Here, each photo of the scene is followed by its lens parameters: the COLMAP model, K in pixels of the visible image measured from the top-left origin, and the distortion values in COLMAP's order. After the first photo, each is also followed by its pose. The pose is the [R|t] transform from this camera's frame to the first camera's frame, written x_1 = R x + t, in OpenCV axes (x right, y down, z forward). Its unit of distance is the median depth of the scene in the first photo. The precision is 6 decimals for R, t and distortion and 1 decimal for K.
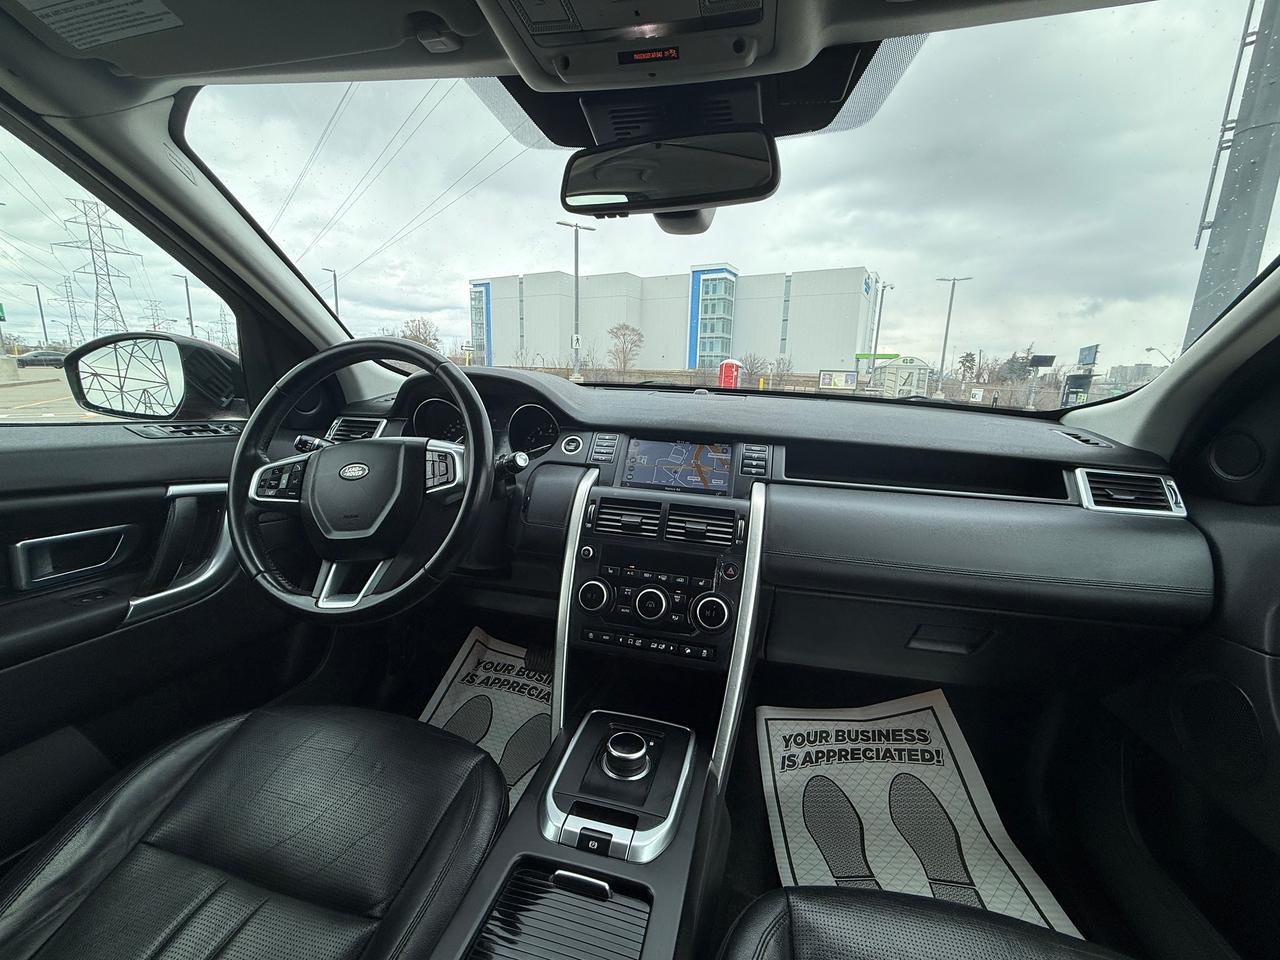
lens RADIAL K [[516.6, 0, 648.3], [0, 516.6, 484.9], [0, 0, 1]] dist [0.000434, 0.000038]
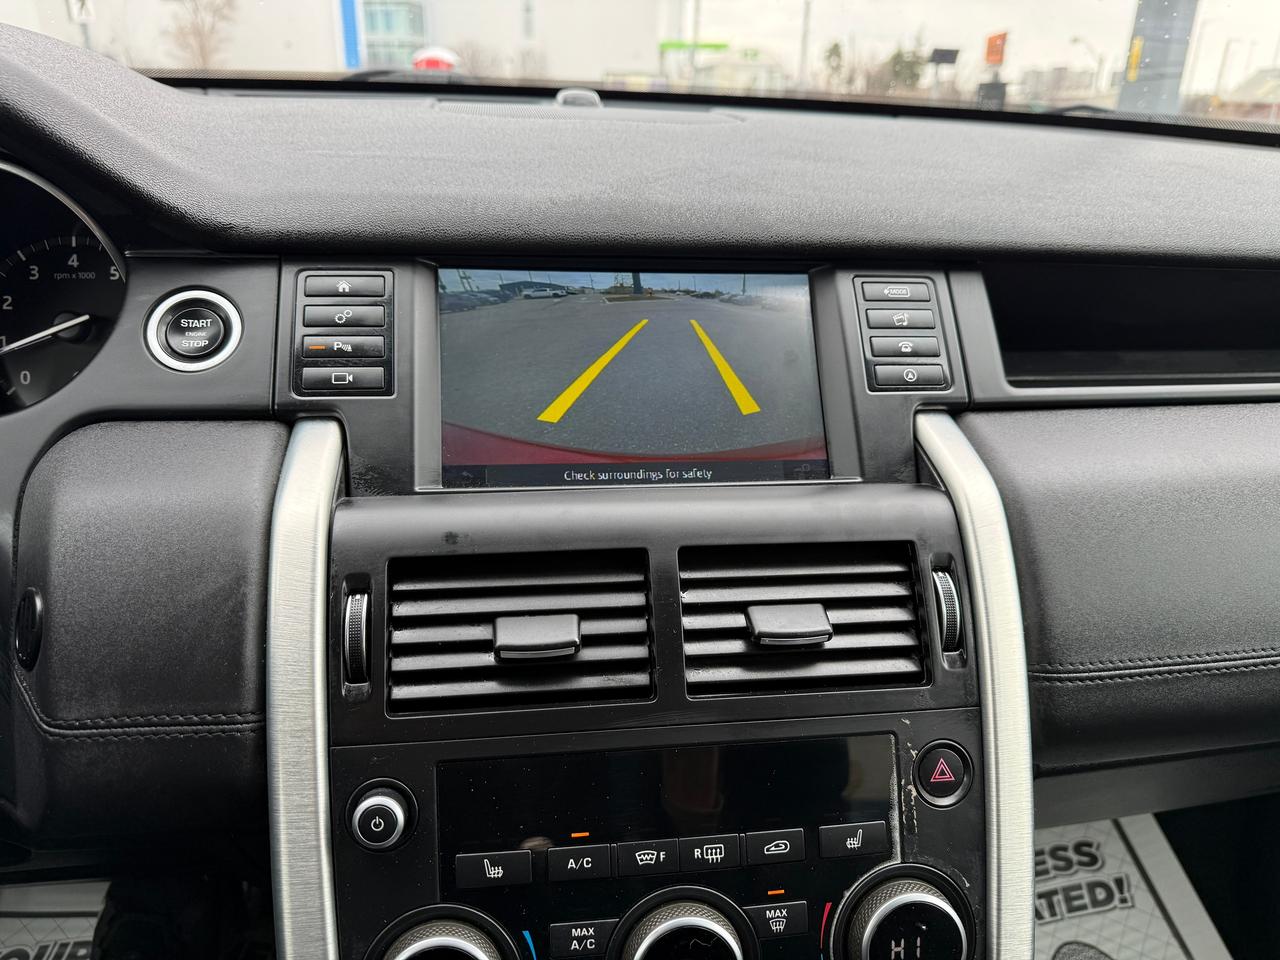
lens RADIAL K [[910.1, 0, 639.4], [0, 910.1, 486.4], [0, 0, 1]] dist [-0.004659, -0.006961]
pose [[0.932427, -0.149190, 0.329123, -0.109407], [0.078549, 0.972697, 0.218383, -0.085415], [-0.352717, -0.177774, 0.918688, 0.546749]]
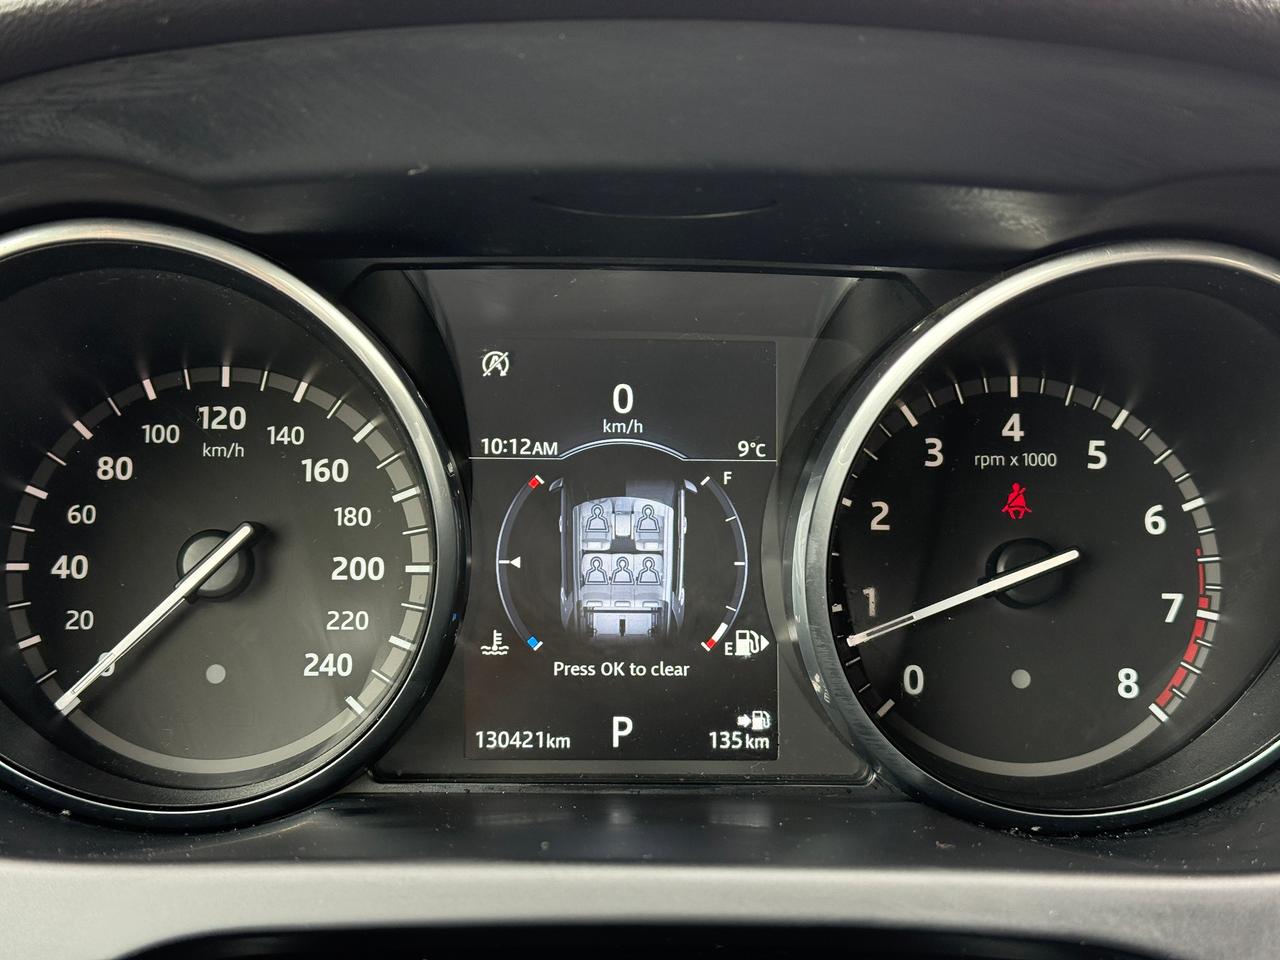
lens RADIAL K [[1765.2, 0, 638.8], [0, 1765.2, 486.4], [0, 0, 1]] dist [0.122807, 0.000000]
pose [[0.968518, -0.084706, 0.234089, -0.459334], [0.066645, 0.994232, 0.084030, -0.160377], [-0.239857, -0.065783, 0.968577, 0.747032]]
